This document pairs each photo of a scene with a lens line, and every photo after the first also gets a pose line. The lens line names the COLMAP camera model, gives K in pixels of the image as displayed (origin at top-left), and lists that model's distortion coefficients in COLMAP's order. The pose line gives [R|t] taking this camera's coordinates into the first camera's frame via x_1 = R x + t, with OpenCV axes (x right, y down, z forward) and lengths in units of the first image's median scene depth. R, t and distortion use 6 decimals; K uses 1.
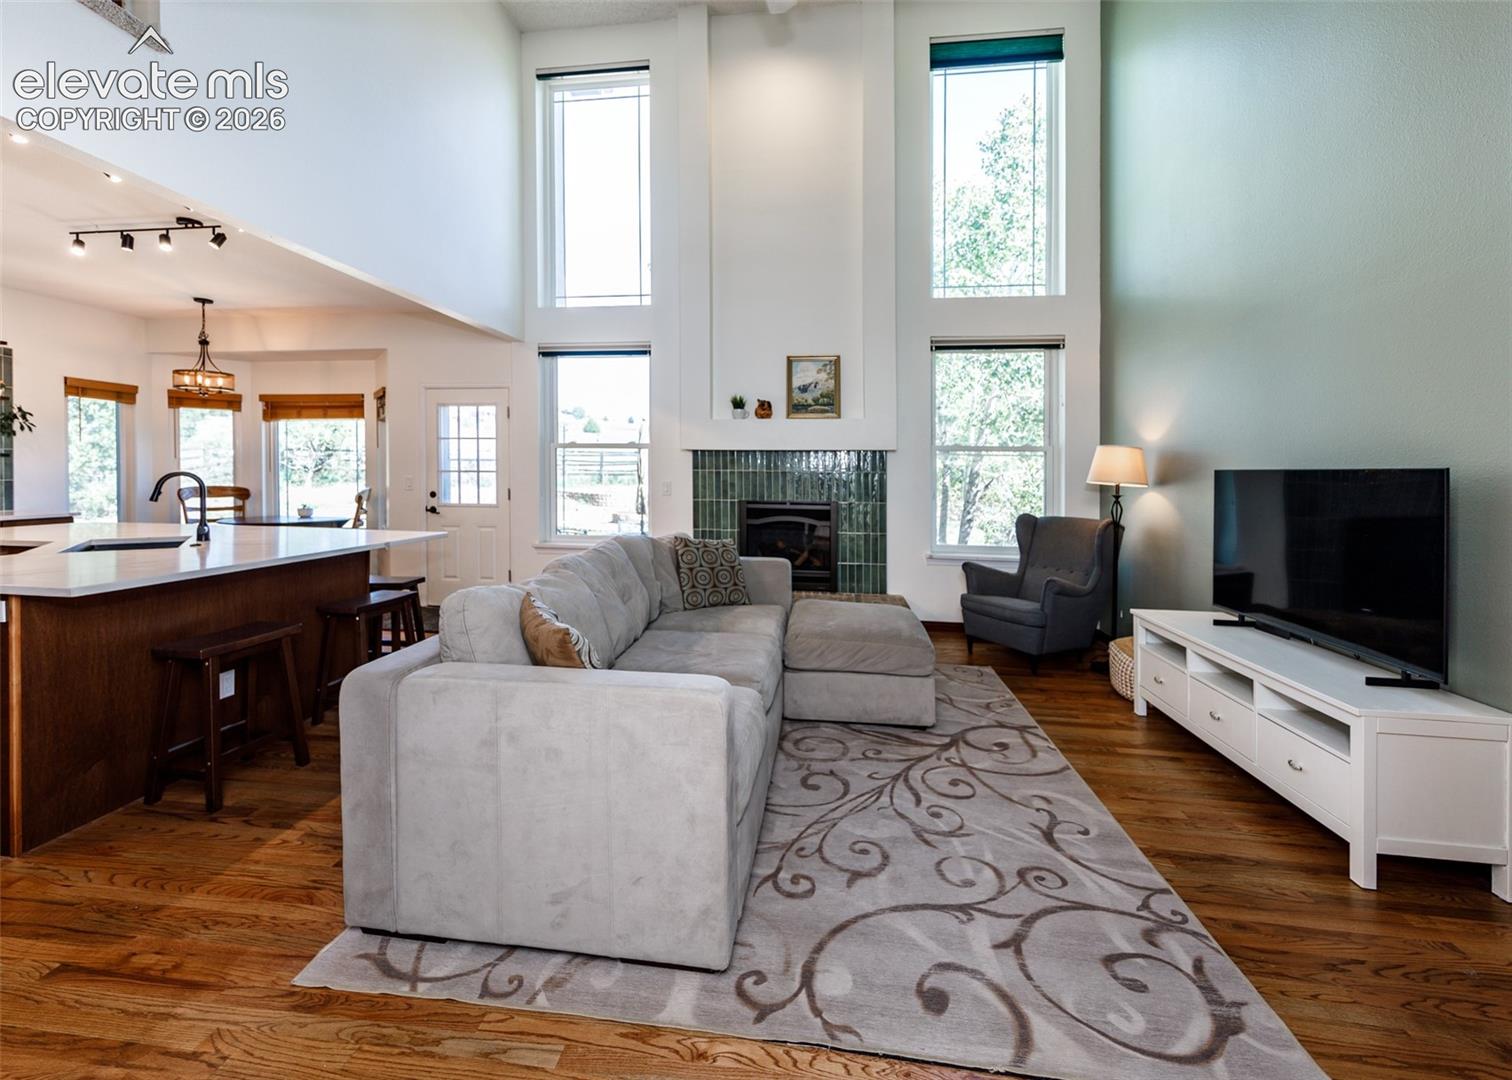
lens RADIAL K [[632.3, 0, 753.0], [0, 632.3, 499.5], [0, 0, 1]] dist [0.004197, 0.000277]
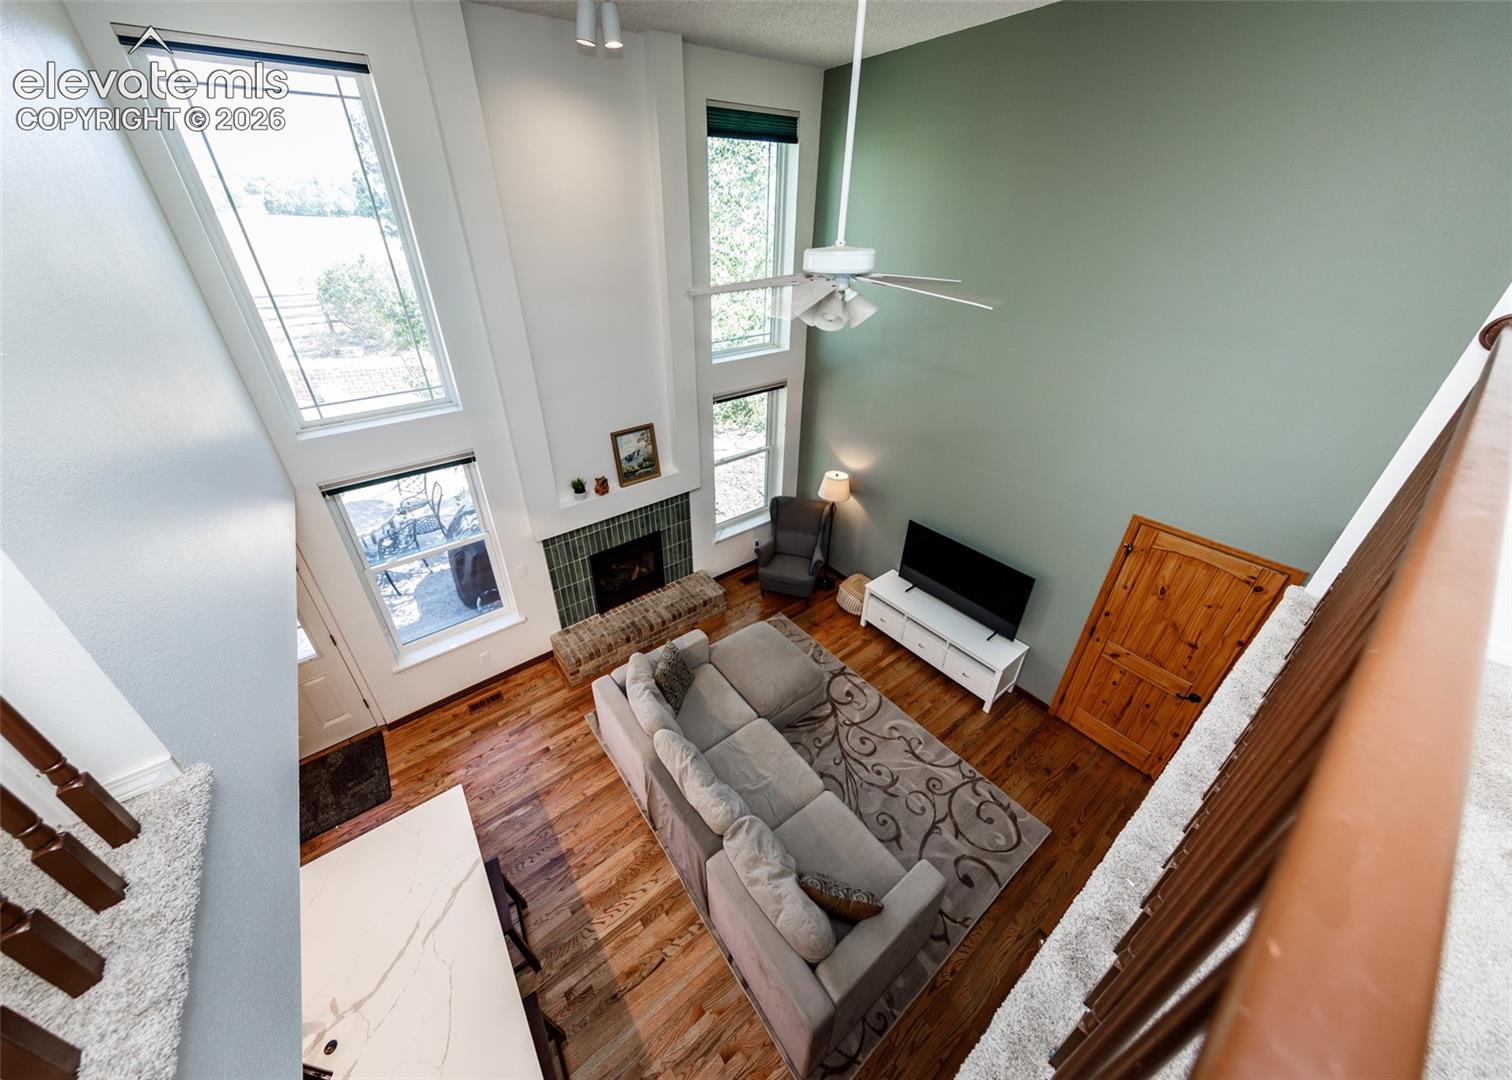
lens RADIAL K [[506.7, 0, 717.3], [0, 506.7, 516.9], [0, 0, 1]] dist [0.000443, -0.000003]
pose [[0.728453, -0.357657, 0.584327, -0.657651], [0.034372, 0.870918, 0.490224, -0.916144], [-0.684233, -0.337021, 0.646717, 0.450769]]
